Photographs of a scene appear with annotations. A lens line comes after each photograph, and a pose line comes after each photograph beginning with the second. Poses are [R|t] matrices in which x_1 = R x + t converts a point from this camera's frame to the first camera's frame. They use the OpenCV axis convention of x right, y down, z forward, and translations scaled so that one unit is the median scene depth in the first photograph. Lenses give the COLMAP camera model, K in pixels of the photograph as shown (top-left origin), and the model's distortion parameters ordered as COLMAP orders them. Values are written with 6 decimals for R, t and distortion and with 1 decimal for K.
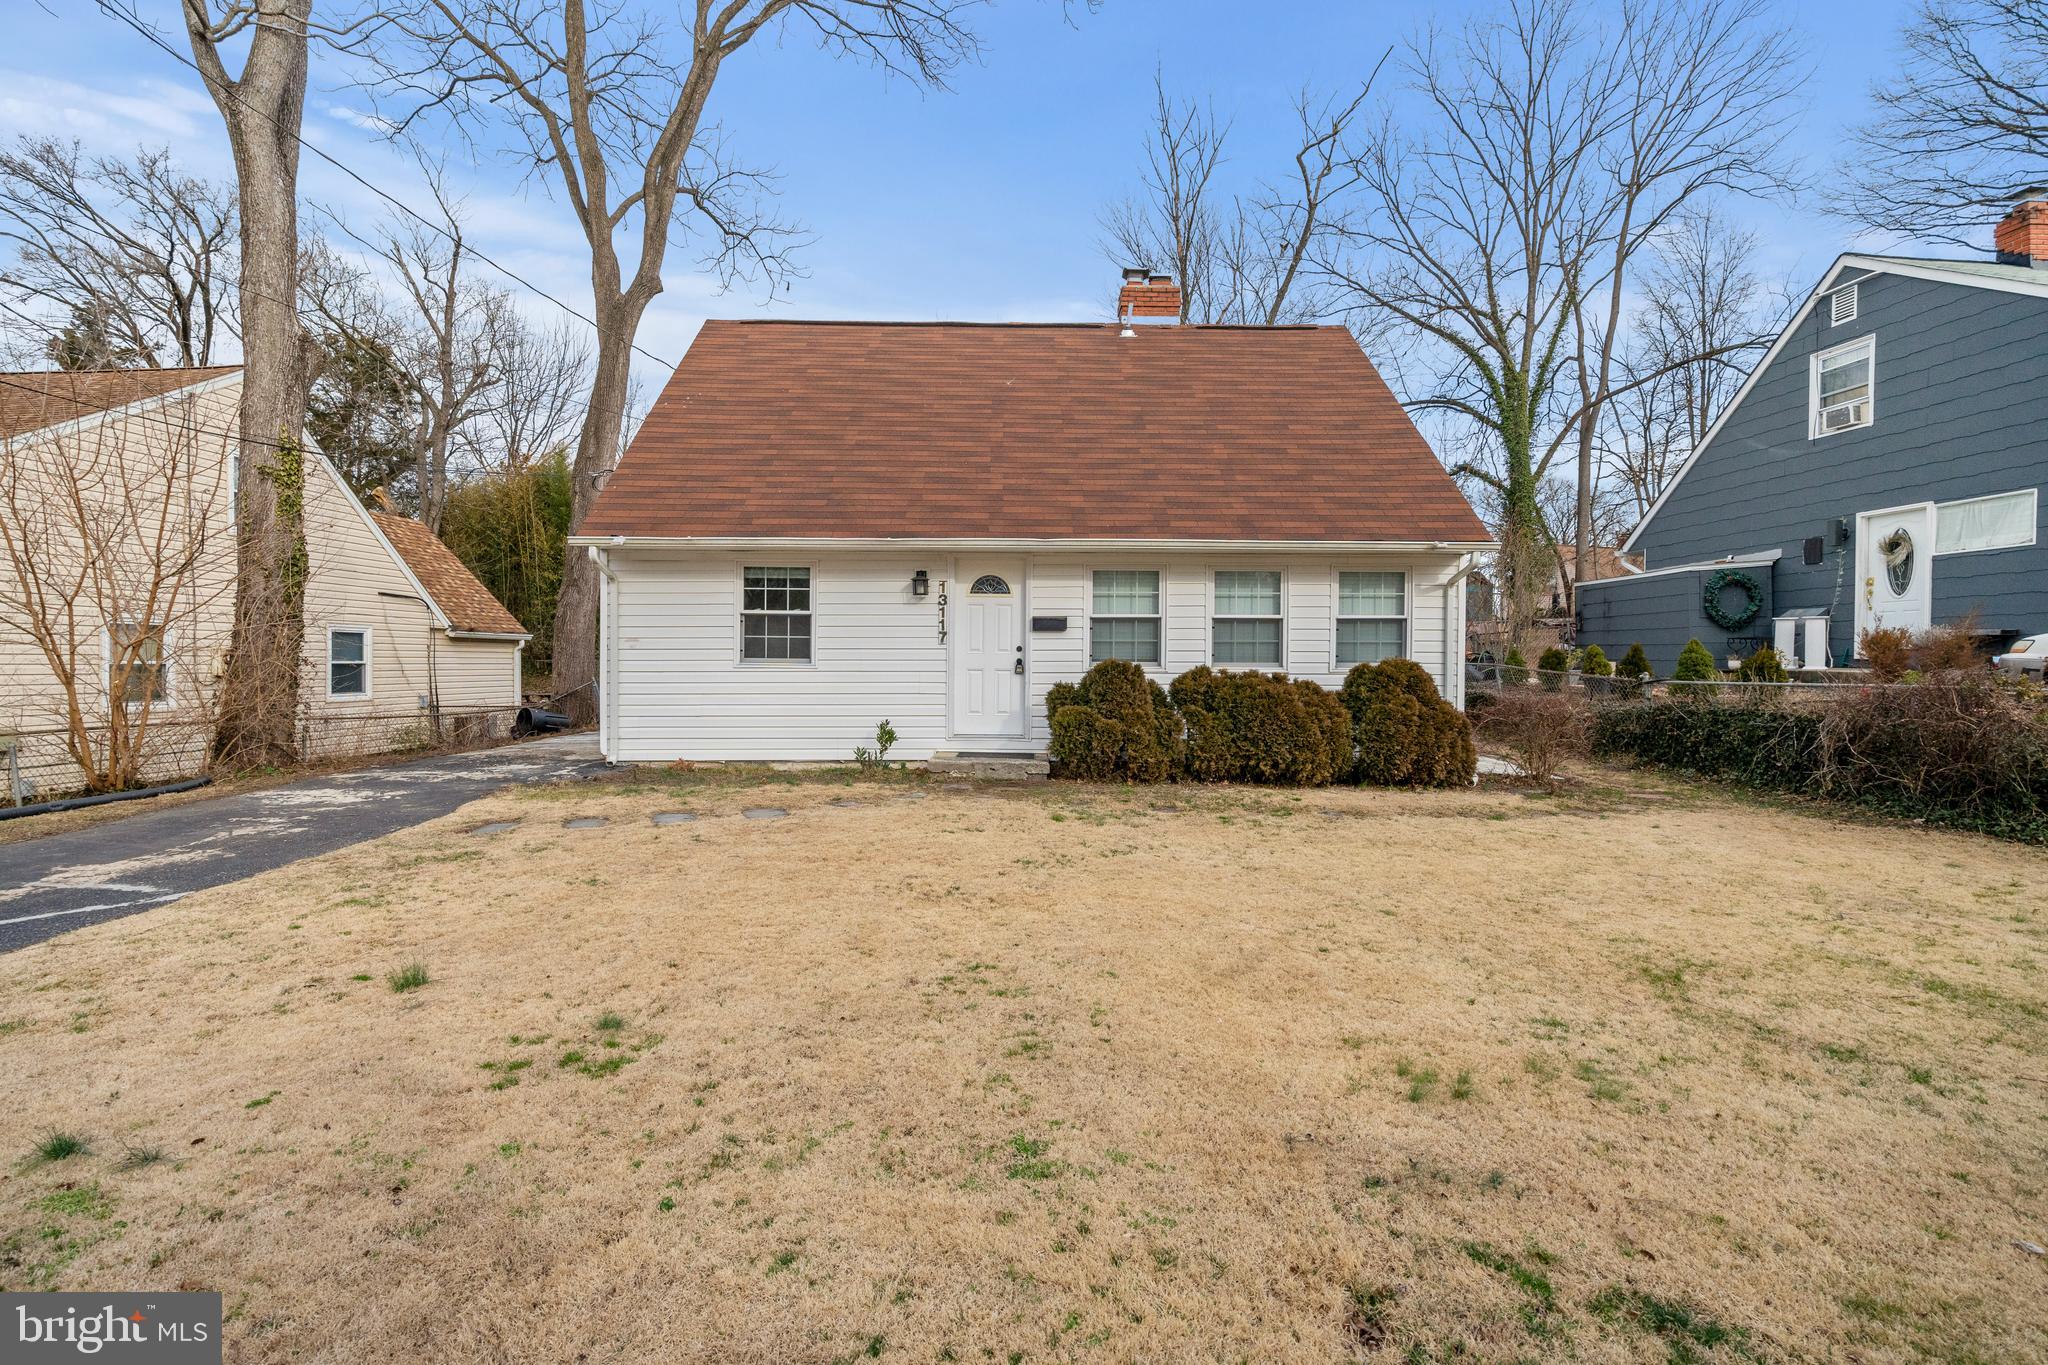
lens RADIAL K [[926.2, 0, 1007.4], [0, 926.2, 683.2], [0, 0, 1]] dist [-0.007401, 0.002888]
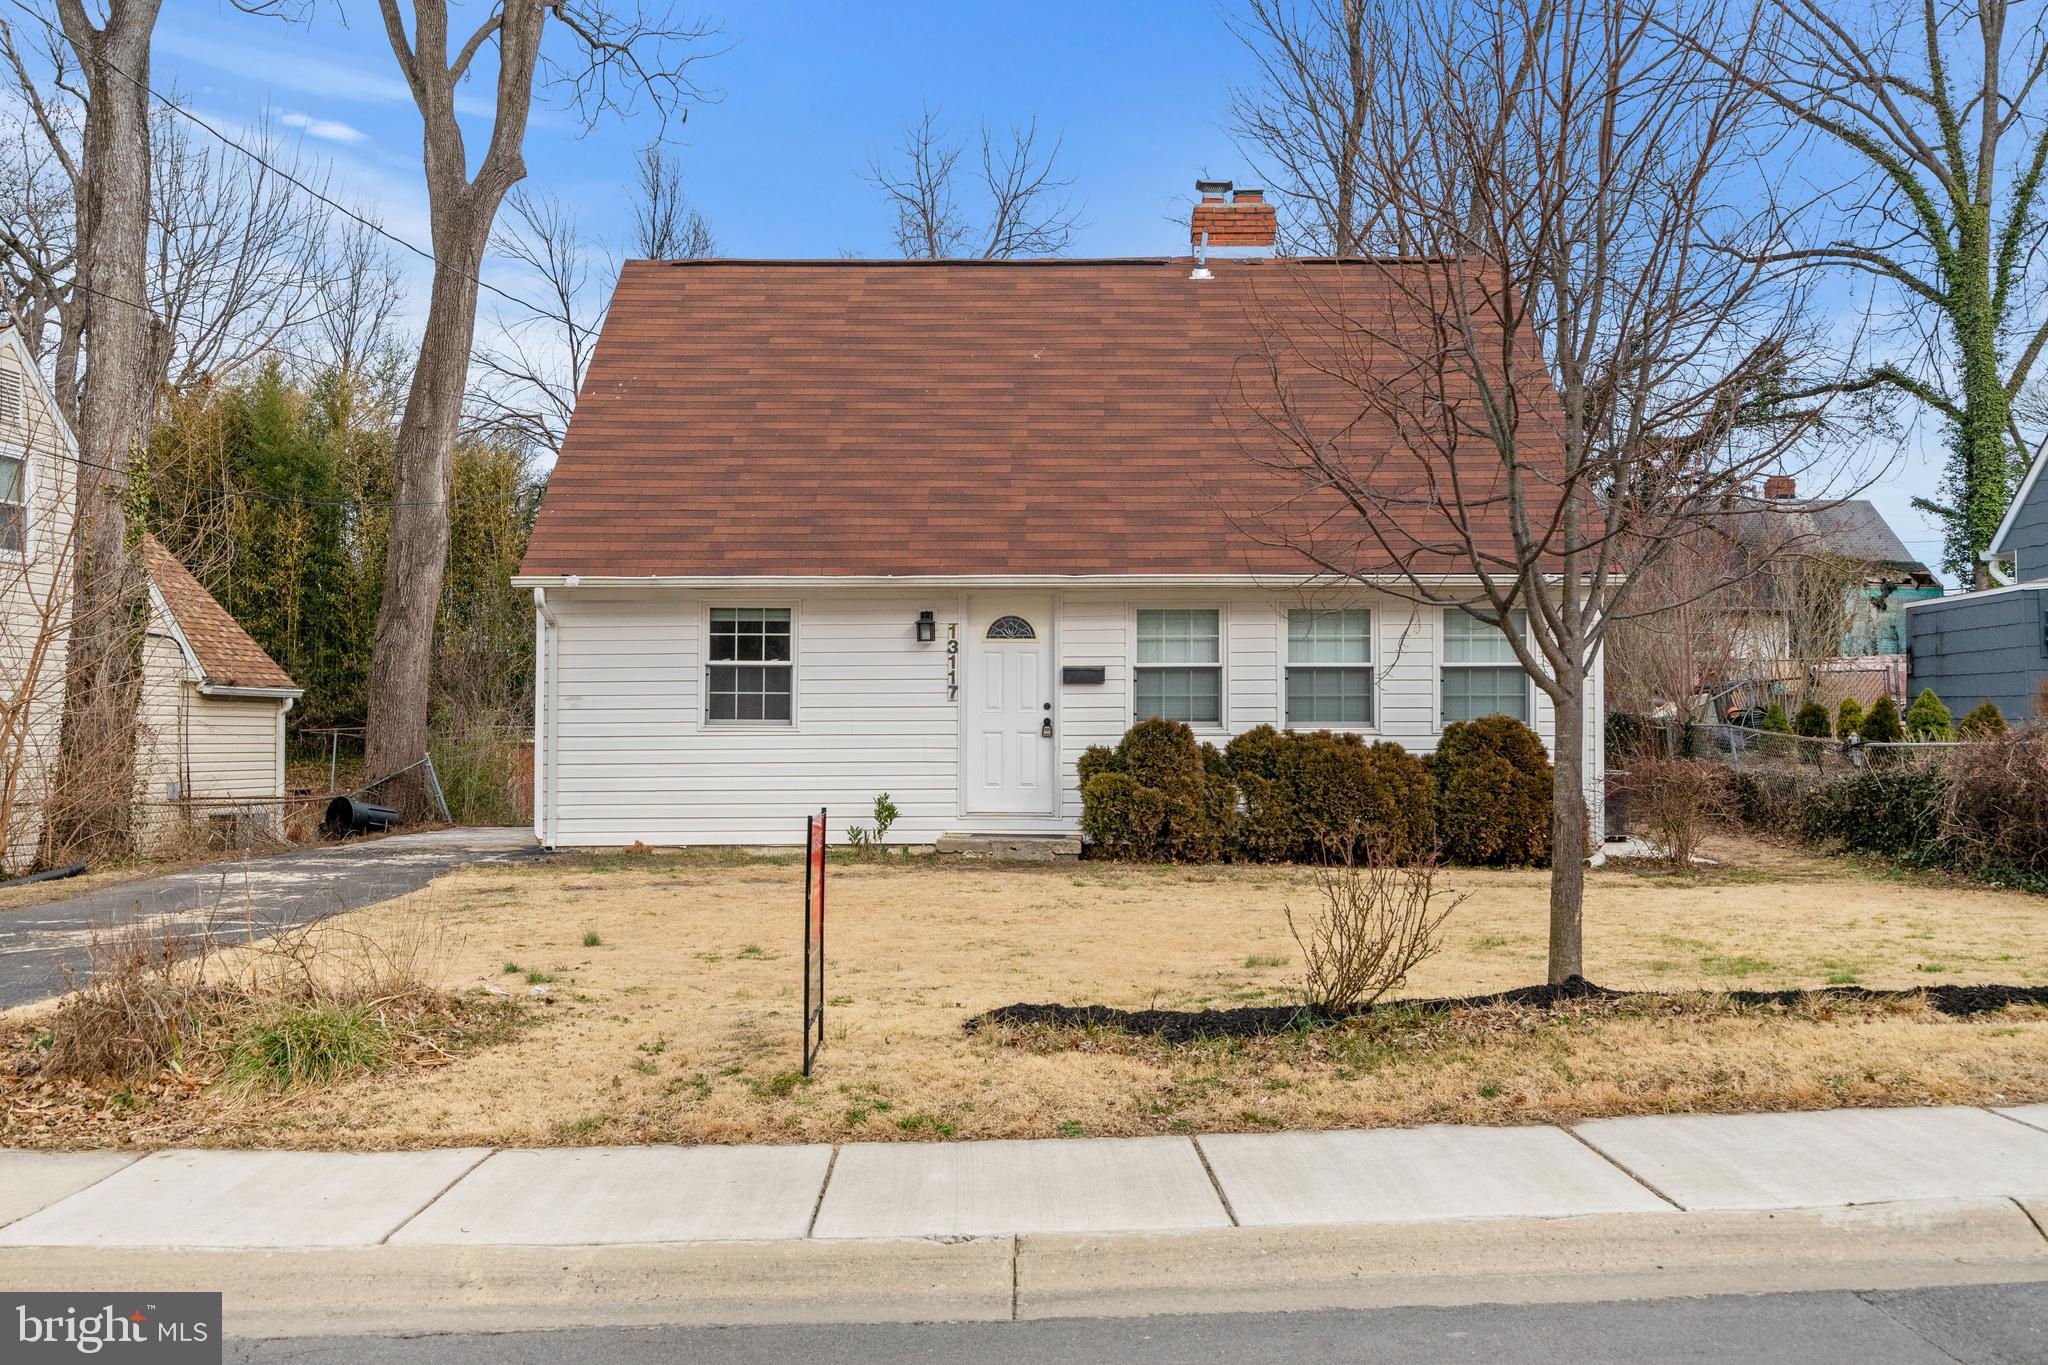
lens RADIAL K [[2027.4, 0, 1018.0], [0, 2027.4, 675.0], [0, 0, 1]] dist [0.009188, 0.000000]
pose [[0.999652, -0.005864, -0.025708, 0.033270], [0.004456, 0.998504, -0.054501, 0.032156], [0.025989, 0.054368, 0.998183, -0.774601]]
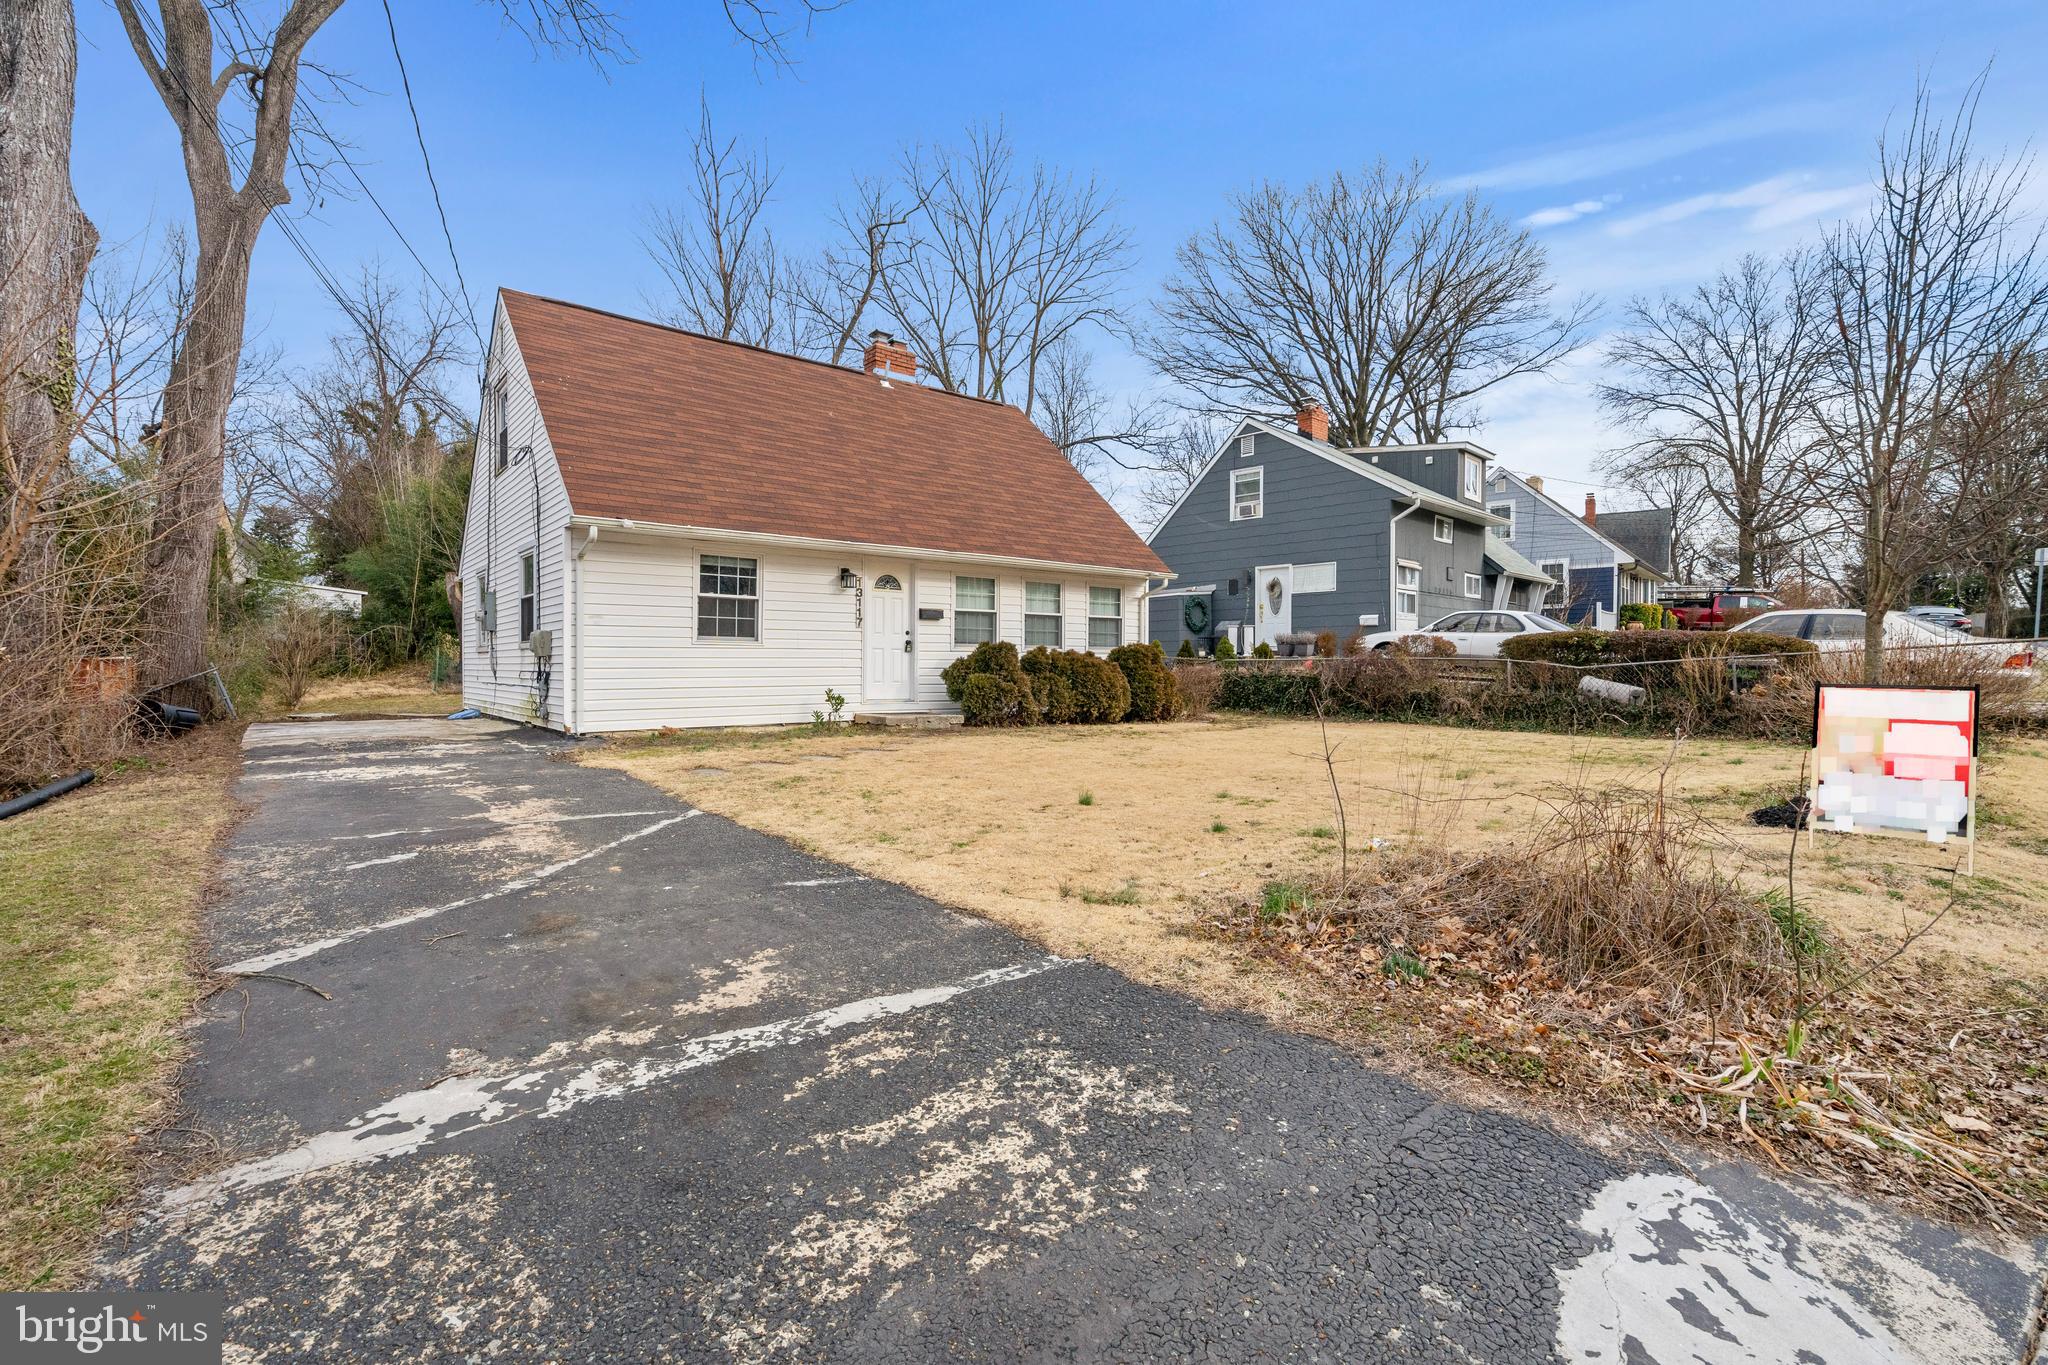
lens RADIAL K [[926.2, 0, 1030.4], [0, 926.2, 680.5], [0, 0, 1]] dist [-0.007401, 0.002888]
pose [[0.777525, -0.010916, 0.628758, -0.674337], [0.014025, 0.999902, 0.000016, 0.032449], [-0.628696, 0.008806, 0.777601, -0.120424]]
